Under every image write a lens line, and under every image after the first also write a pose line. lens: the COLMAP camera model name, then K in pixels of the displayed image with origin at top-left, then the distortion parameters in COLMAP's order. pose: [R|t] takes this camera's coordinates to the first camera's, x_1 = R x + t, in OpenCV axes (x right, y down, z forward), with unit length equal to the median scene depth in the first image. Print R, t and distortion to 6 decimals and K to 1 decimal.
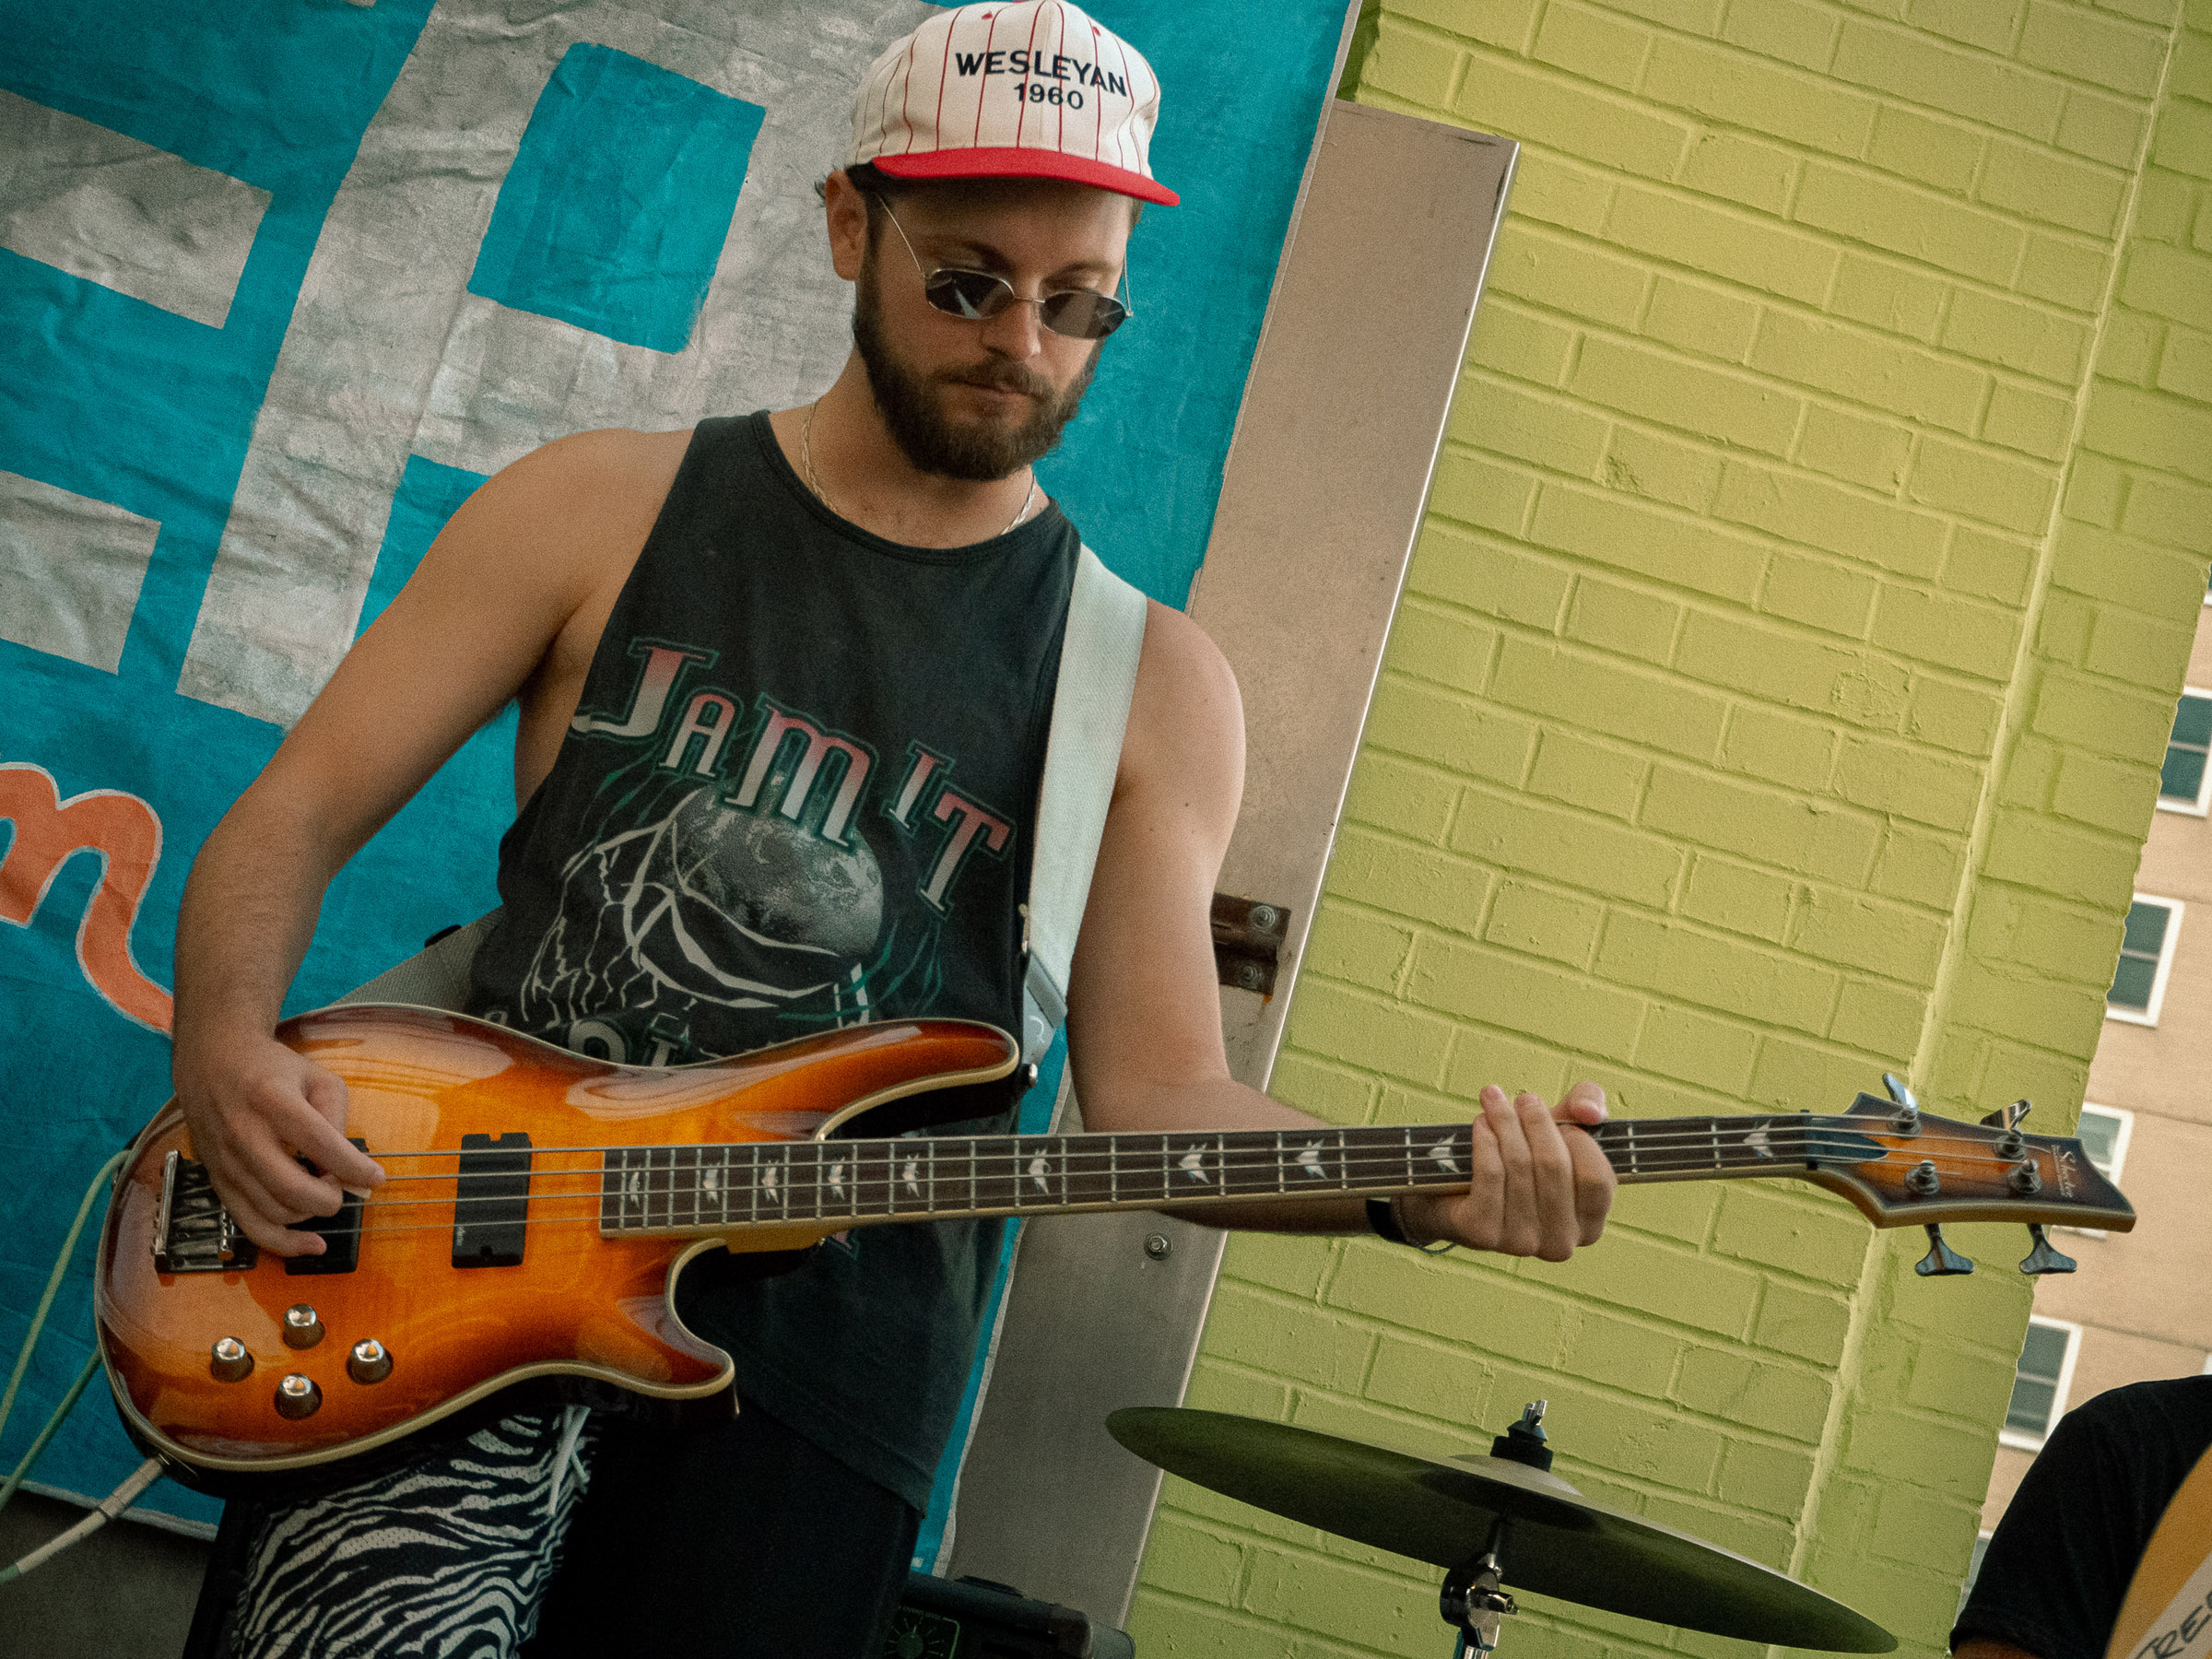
lens RADIAL K [[5246.2, 0, 1083.4], [0, 5246.2, 849.8], [0, 0, 1]] dist [0.126696, 0.000000]
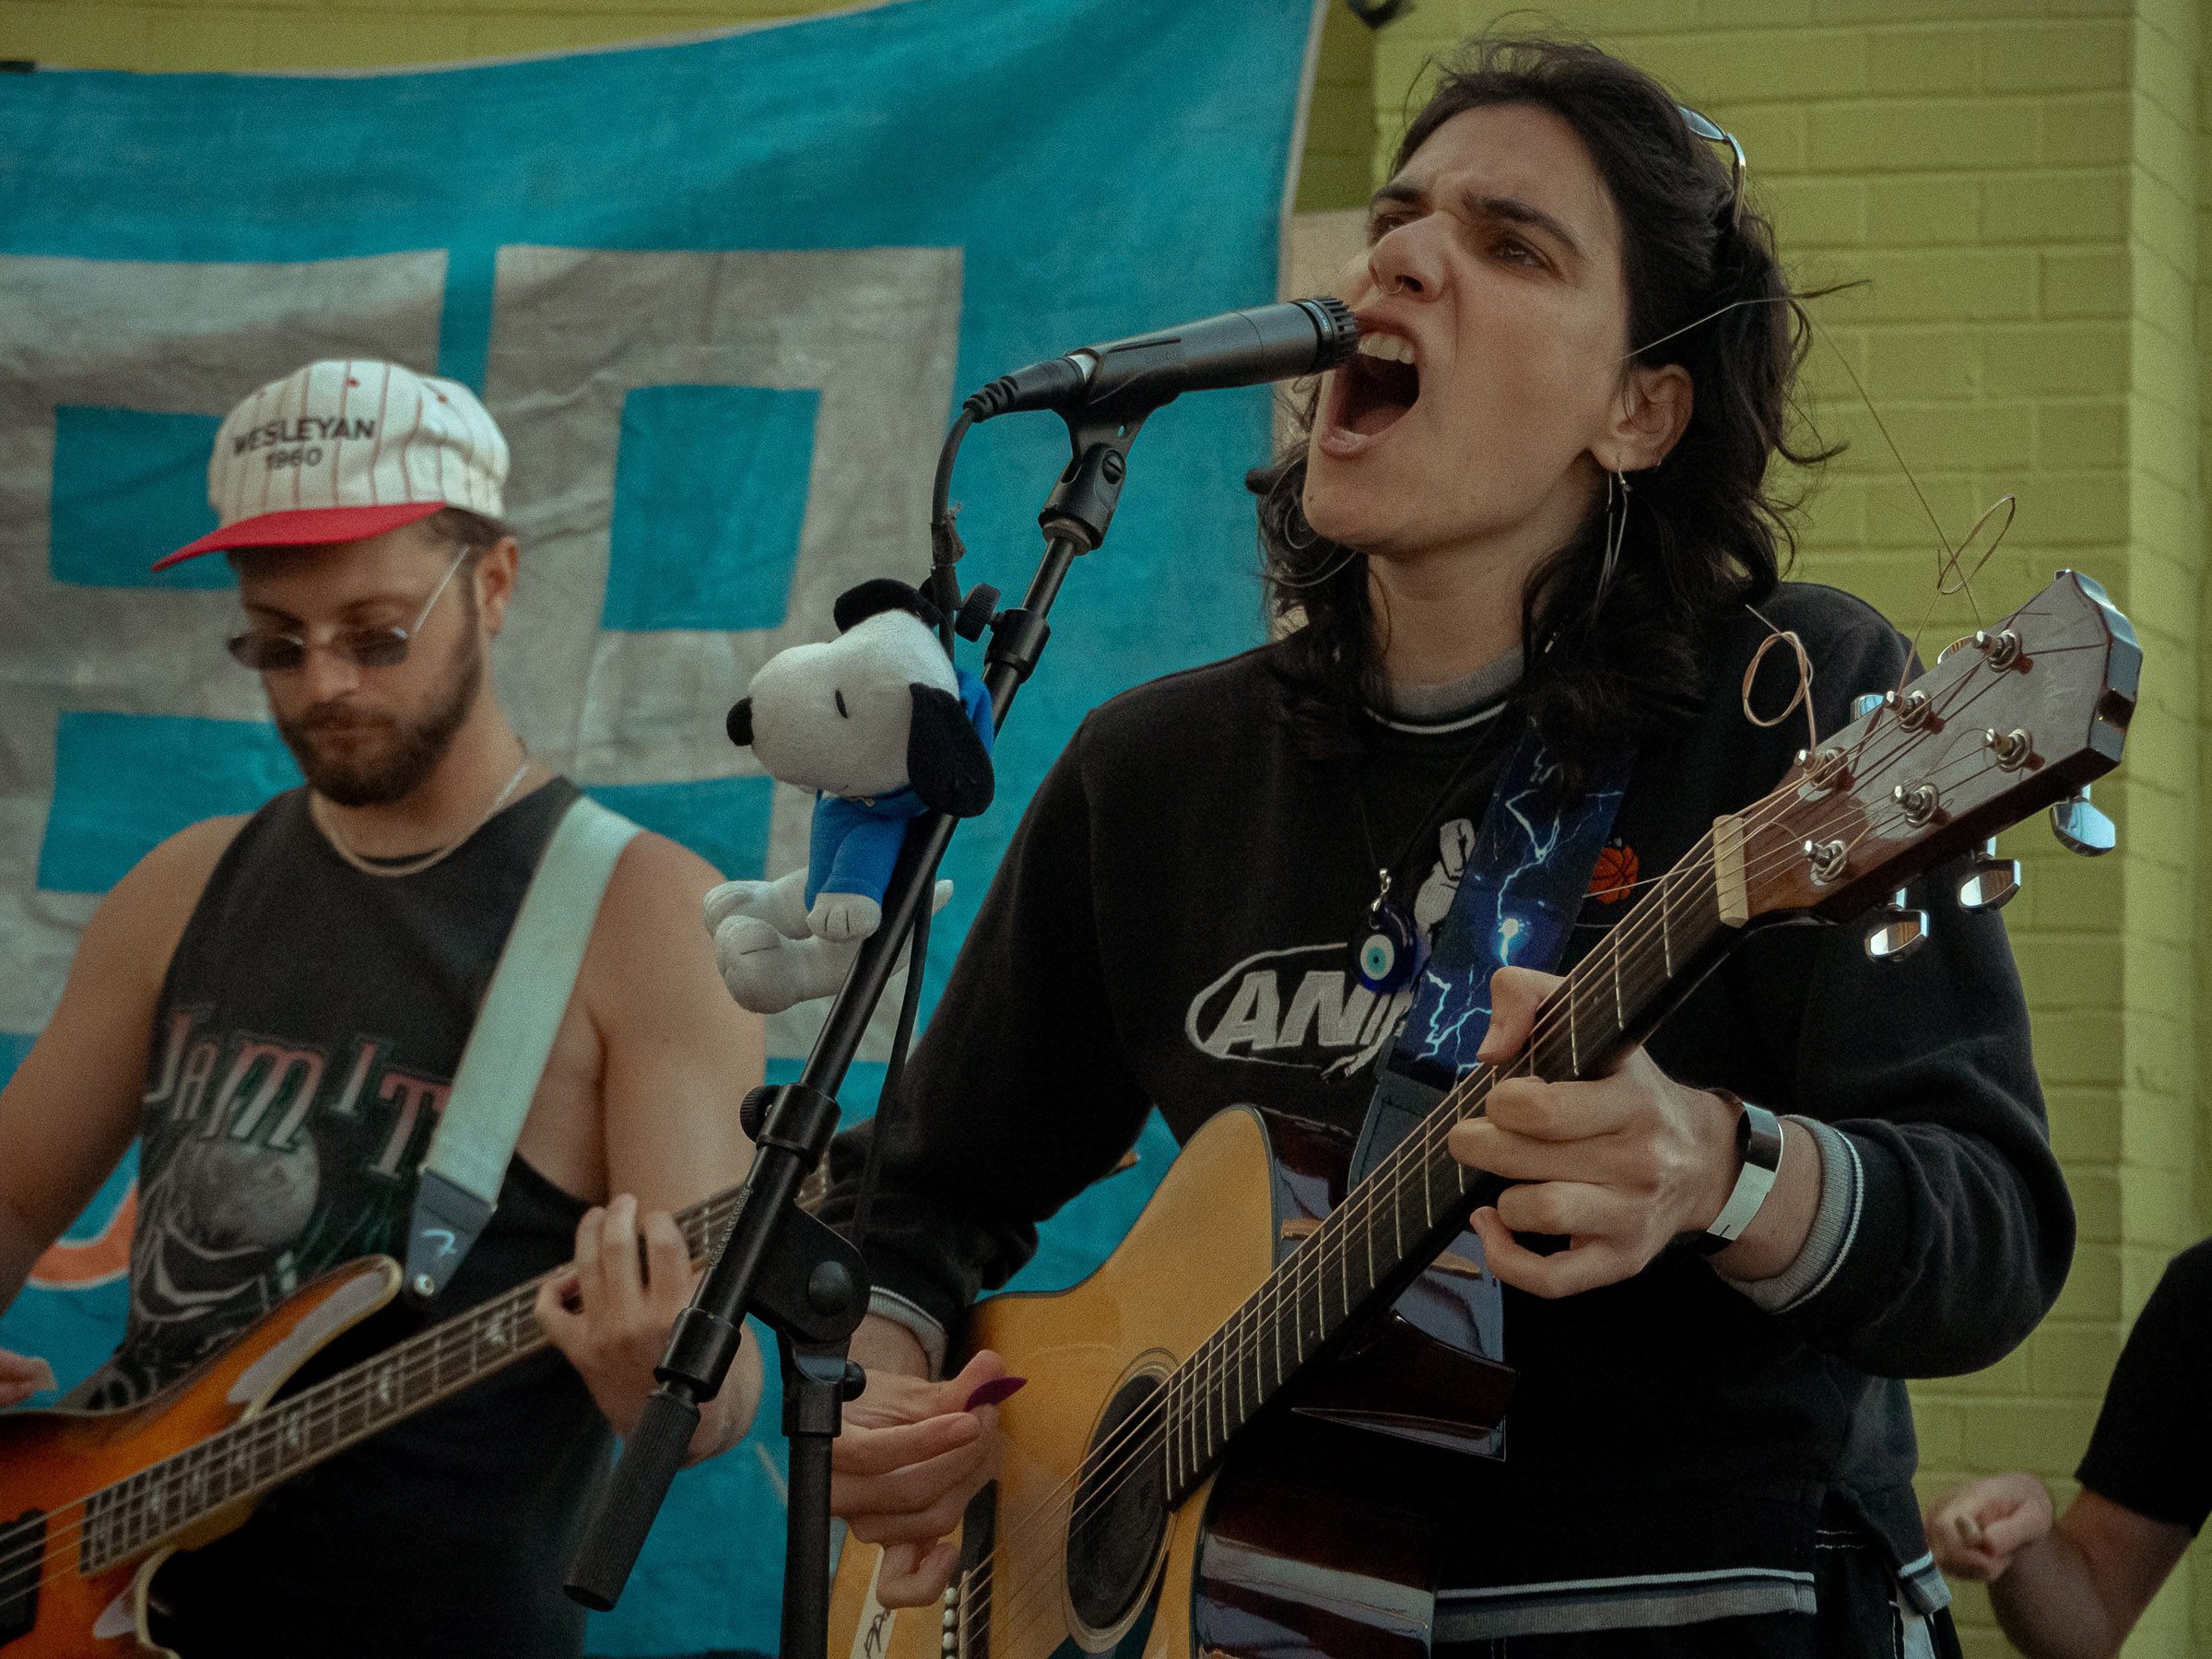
lens RADIAL K [[4924.6, 0, 1125.2], [0, 4924.6, 830.6], [0, 0, 1]] dist [0.221709, 0.000000]
pose [[0.899688, -0.272844, -0.340761, 0.334129], [0.267639, 0.961445, -0.063189, 0.032914], [0.344864, -0.034351, 0.938024, 0.039421]]
